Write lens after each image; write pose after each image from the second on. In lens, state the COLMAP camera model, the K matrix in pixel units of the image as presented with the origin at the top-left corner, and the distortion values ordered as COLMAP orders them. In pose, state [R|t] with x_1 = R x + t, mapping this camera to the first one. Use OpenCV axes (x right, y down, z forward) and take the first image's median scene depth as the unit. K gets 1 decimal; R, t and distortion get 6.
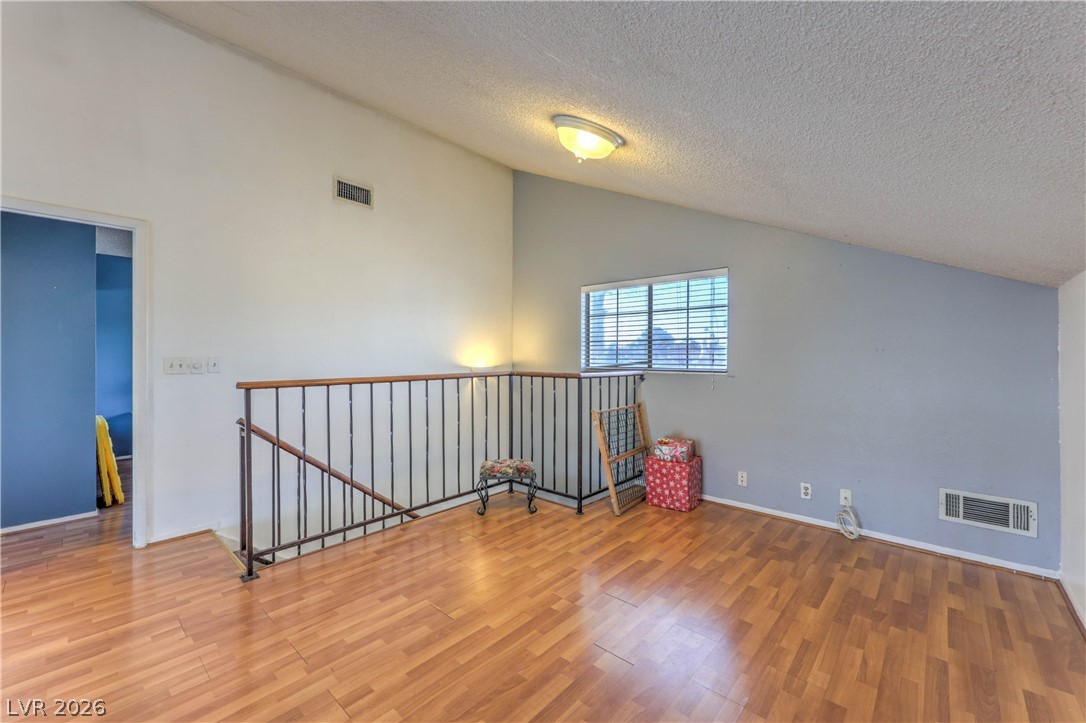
lens RADIAL K [[445.0, 0, 537.4], [0, 445.0, 347.3], [0, 0, 1]] dist [0.000915, -0.000026]
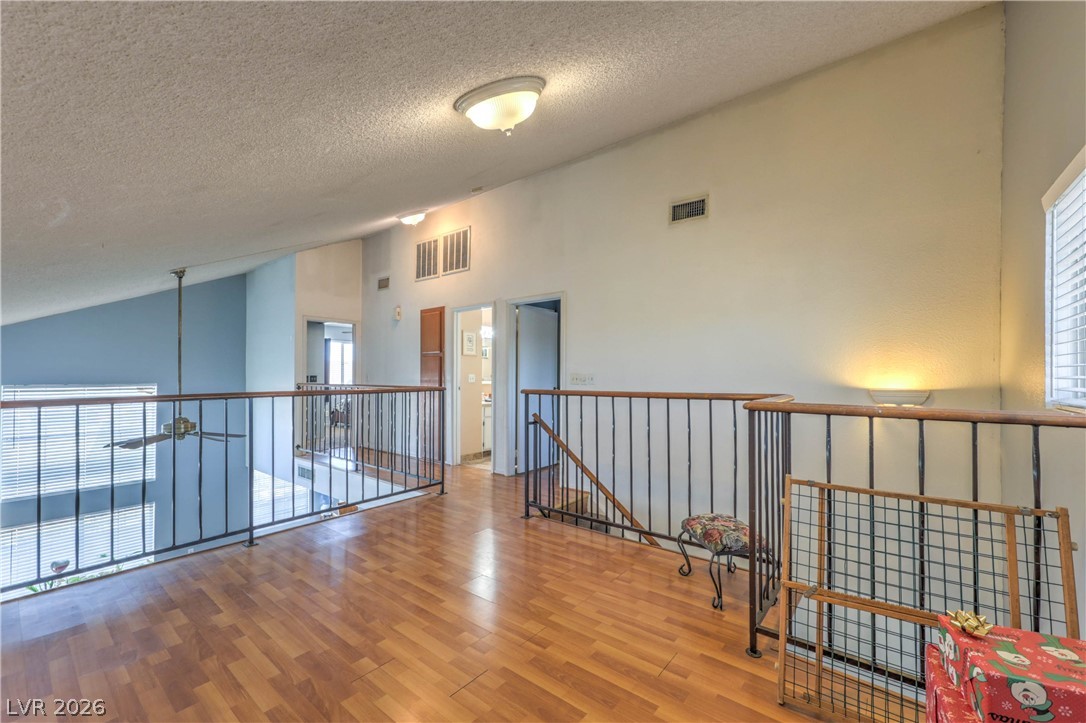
lens RADIAL K [[440.2, 0, 550.1], [0, 440.2, 365.0], [0, 0, 1]] dist [-0.000230, -0.000020]
pose [[0.069426, -0.020729, -0.997372, 0.664718], [0.015423, 0.999687, -0.019703, 0.020414], [0.997468, -0.014015, 0.069724, 0.746220]]
